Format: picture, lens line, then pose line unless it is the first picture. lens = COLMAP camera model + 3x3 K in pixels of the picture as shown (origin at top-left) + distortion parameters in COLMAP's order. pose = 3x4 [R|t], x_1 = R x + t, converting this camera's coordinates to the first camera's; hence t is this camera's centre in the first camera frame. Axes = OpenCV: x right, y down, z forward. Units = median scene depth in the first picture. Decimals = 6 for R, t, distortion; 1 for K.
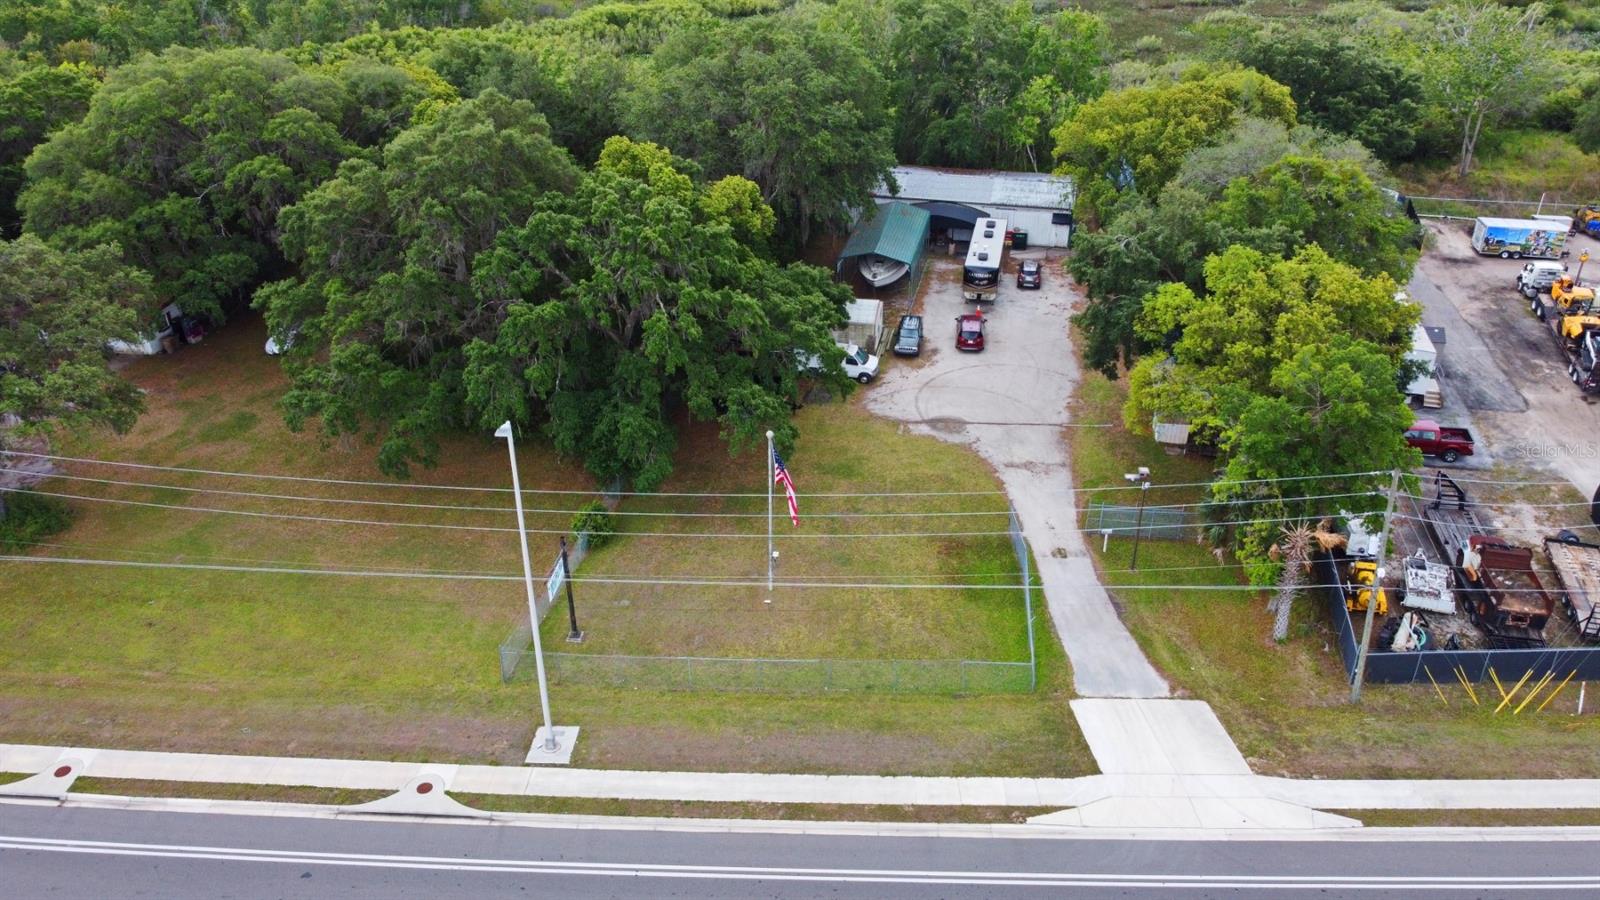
lens RADIAL K [[1200.7, 0, 805.5], [0, 1200.7, 469.2], [0, 0, 1]] dist [-0.005351, 0.005919]
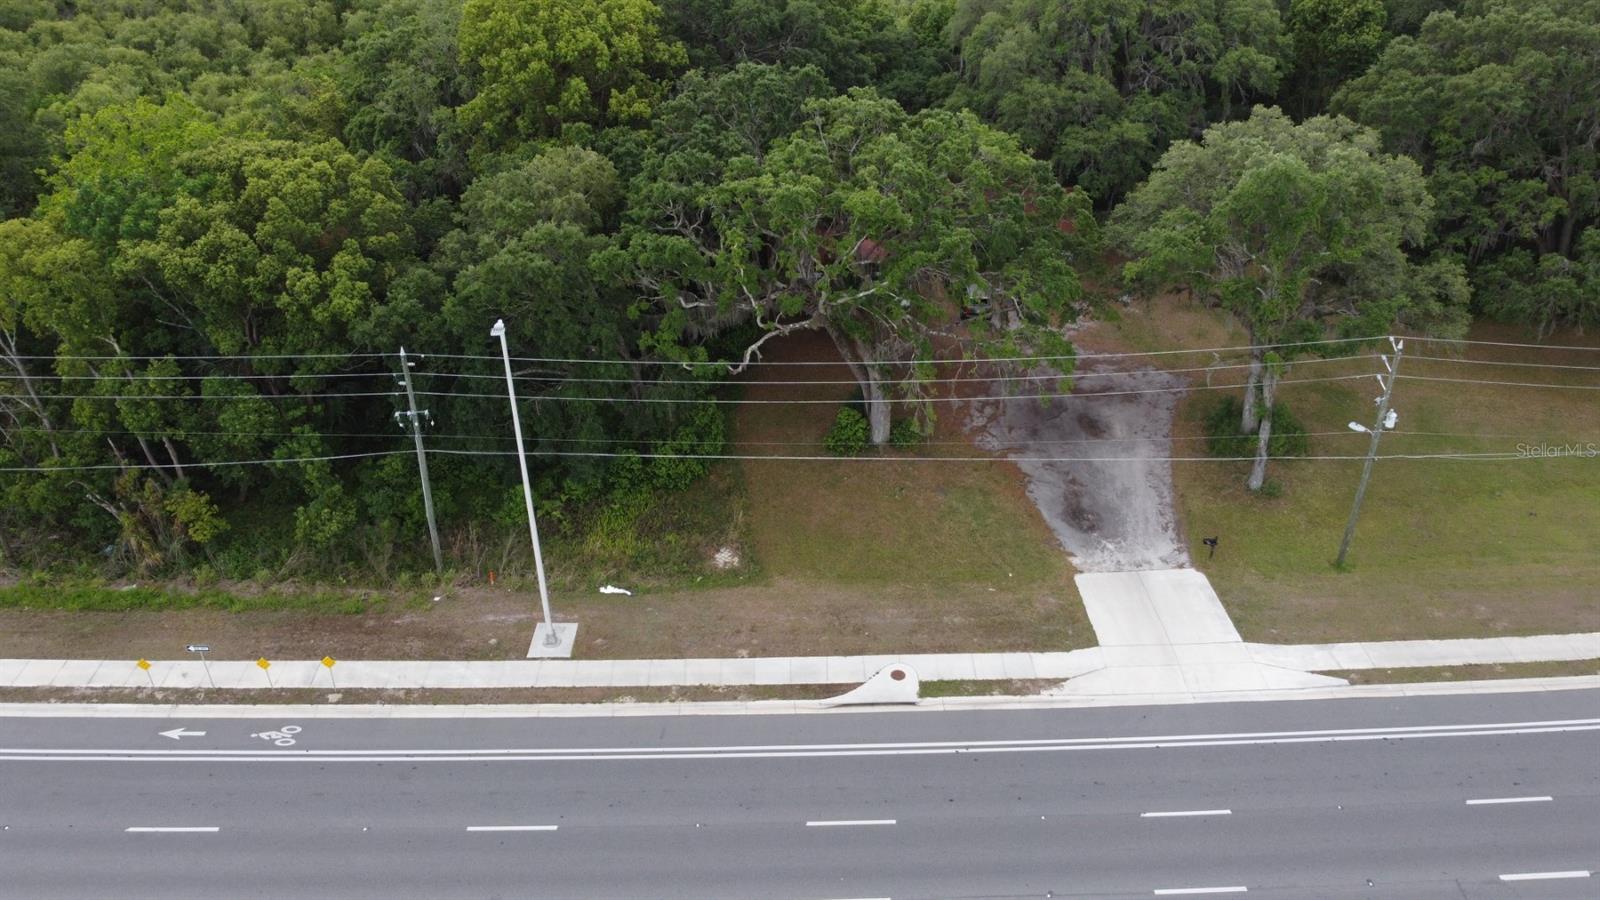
lens RADIAL K [[1220.5, 0, 800.0], [0, 1220.5, 450.0], [0, 0, 1]] dist [-0.003432, 0.001018]
pose [[0.989098, -0.075271, 0.126568, -1.335992], [0.066820, 0.995324, 0.069746, -0.040200], [-0.131226, -0.060528, 0.989503, 0.064946]]
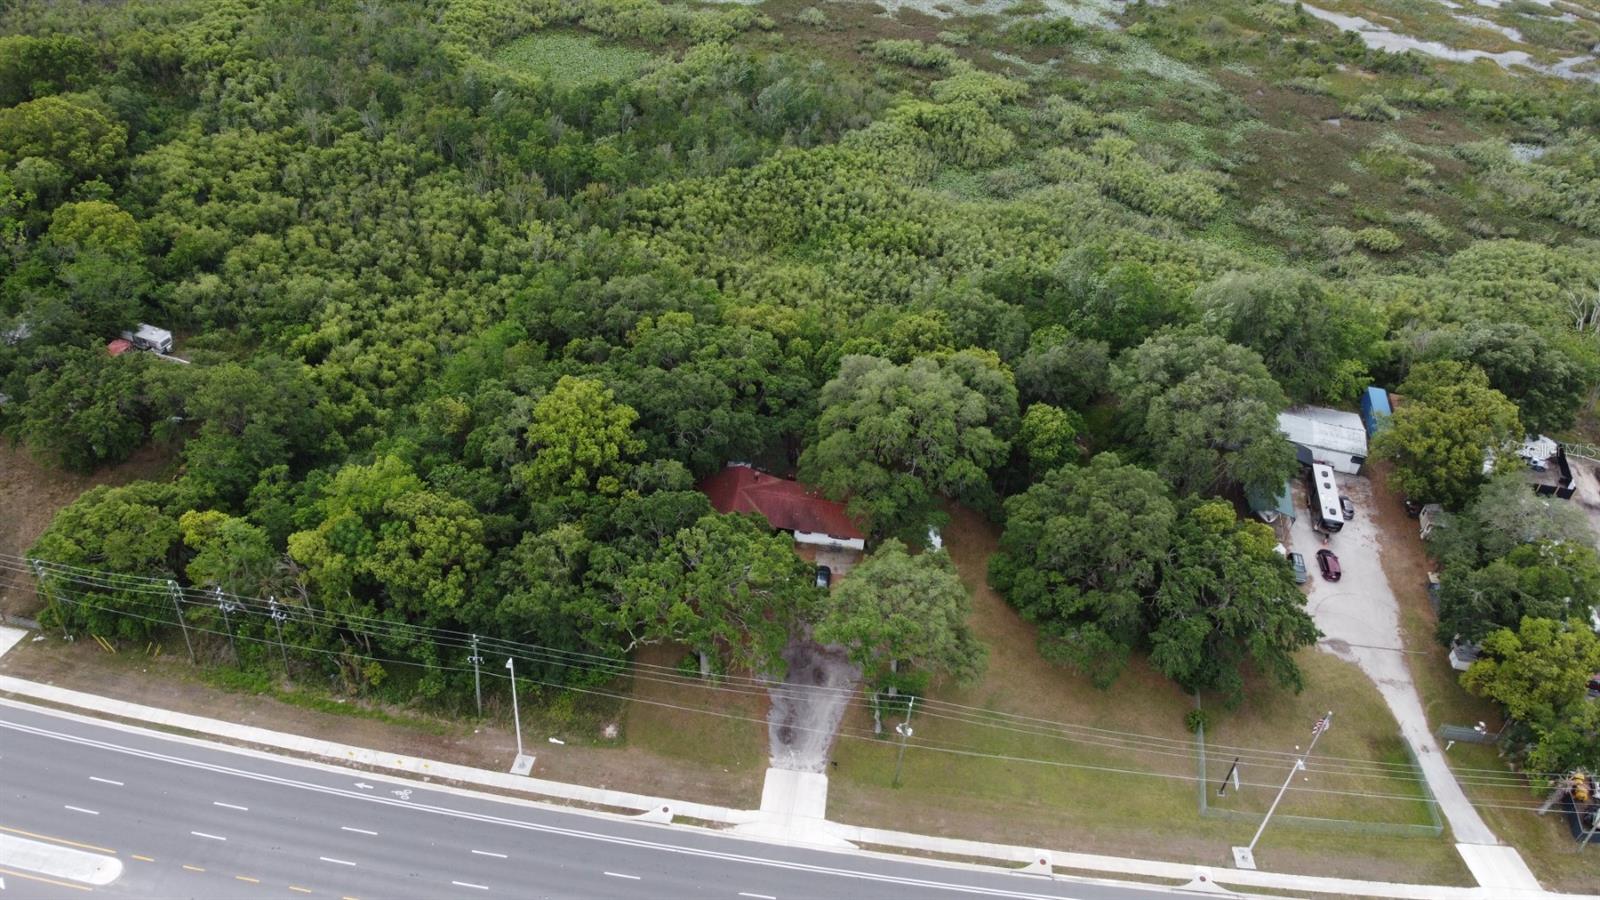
lens RADIAL K [[1220.5, 0, 800.0], [0, 1220.5, 450.0], [0, 0, 1]] dist [-0.003432, 0.001018]
pose [[0.995701, 0.071625, 0.058733, -1.104947], [-0.079772, 0.985350, 0.150737, -0.725133], [-0.047076, -0.154774, 0.986828, -0.999358]]
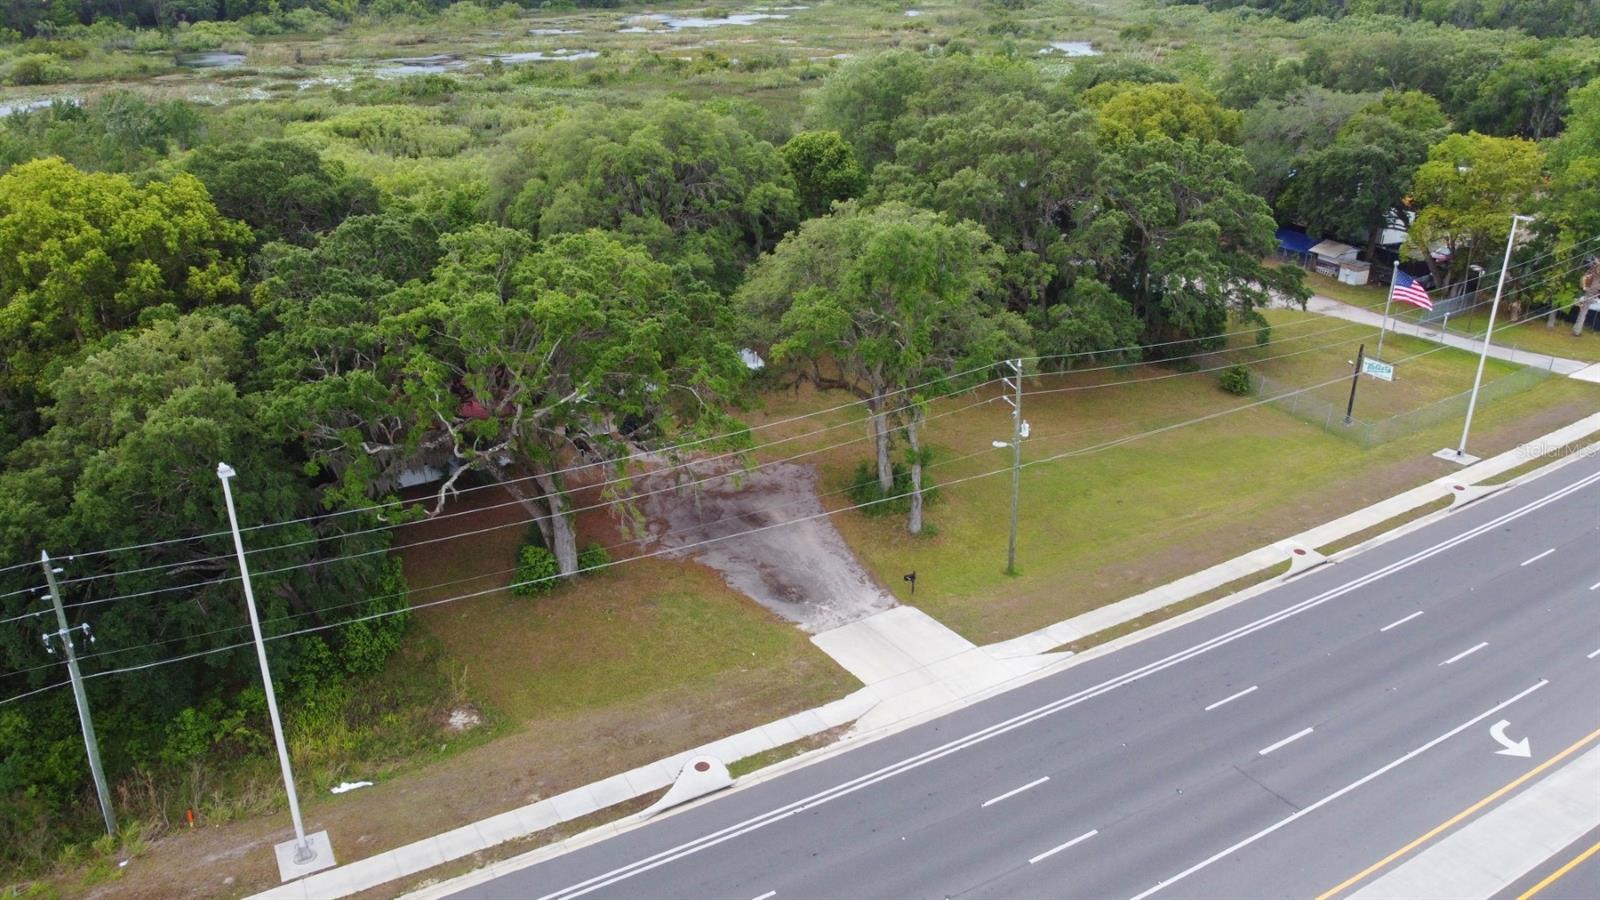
lens RADIAL K [[1216.8, 0, 800.0], [0, 1216.8, 450.0], [0, 0, 1]] dist [-0.009190, -0.000556]
pose [[0.802368, -0.227146, 0.551915, -1.528735], [0.293615, 0.955330, -0.033679, 0.026961], [-0.519611, 0.189074, 0.833220, 0.139220]]
